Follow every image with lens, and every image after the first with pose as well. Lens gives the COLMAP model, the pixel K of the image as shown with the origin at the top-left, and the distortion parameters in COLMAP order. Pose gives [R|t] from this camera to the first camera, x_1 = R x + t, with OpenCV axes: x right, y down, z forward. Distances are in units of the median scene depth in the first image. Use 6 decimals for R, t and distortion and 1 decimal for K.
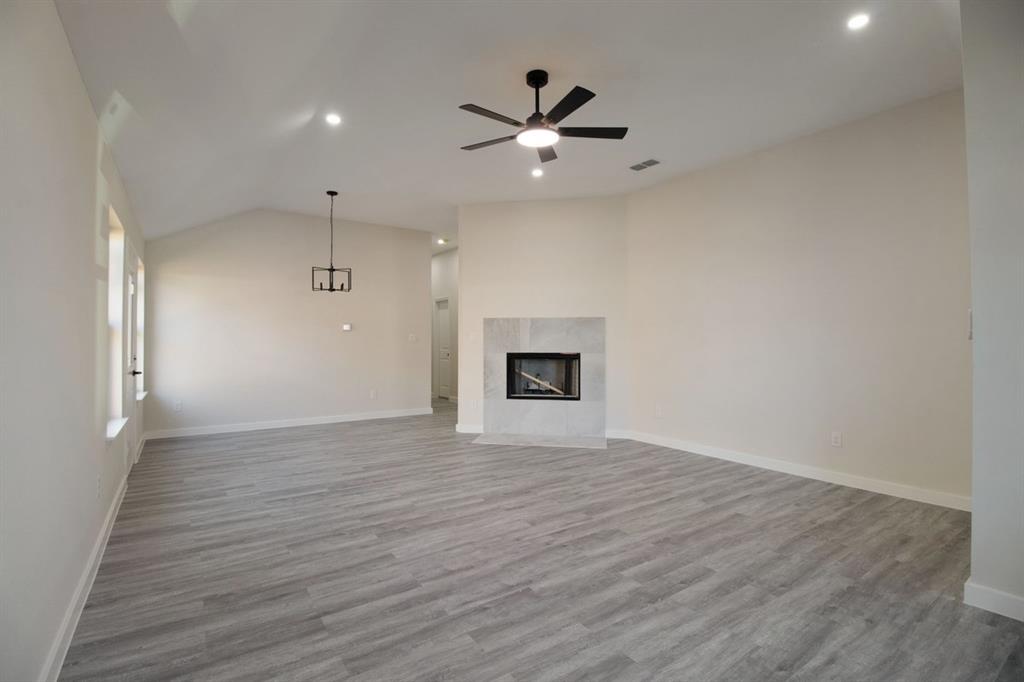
lens RADIAL K [[474.2, 0, 511.5], [0, 474.2, 336.5], [0, 0, 1]] dist [0.003963, -0.018666]
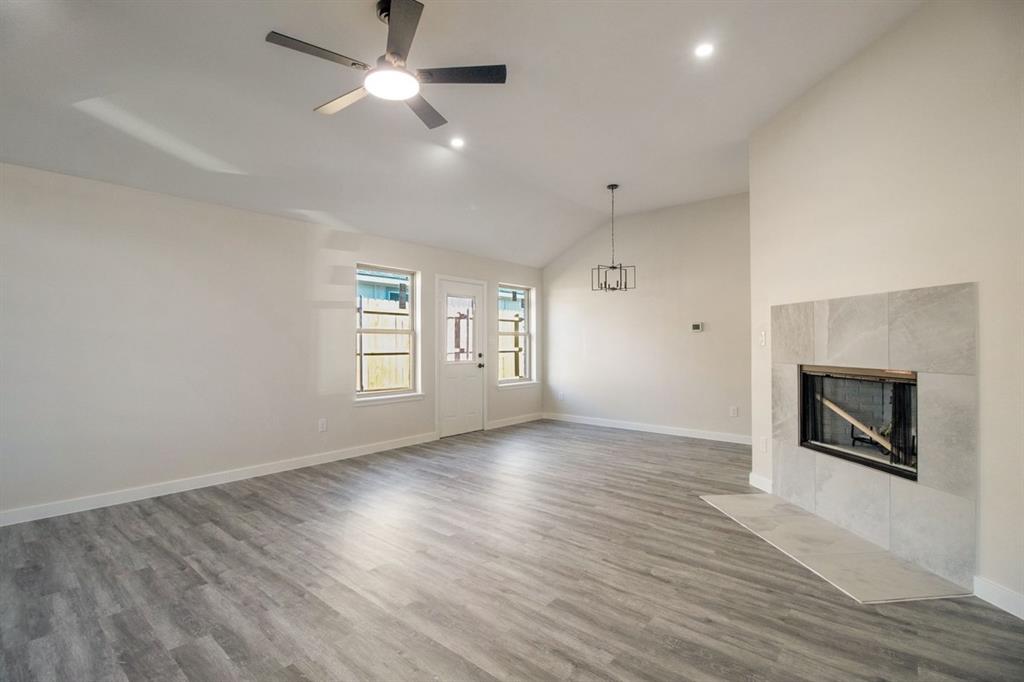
lens RADIAL K [[478.0, 0, 501.6], [0, 478.0, 335.4], [0, 0, 1]] dist [-0.001546, -0.013384]
pose [[0.252781, -0.014945, -0.967408, 1.025738], [0.008427, 0.999877, -0.013245, 0.009196], [0.967487, -0.004804, 0.252876, 1.159654]]
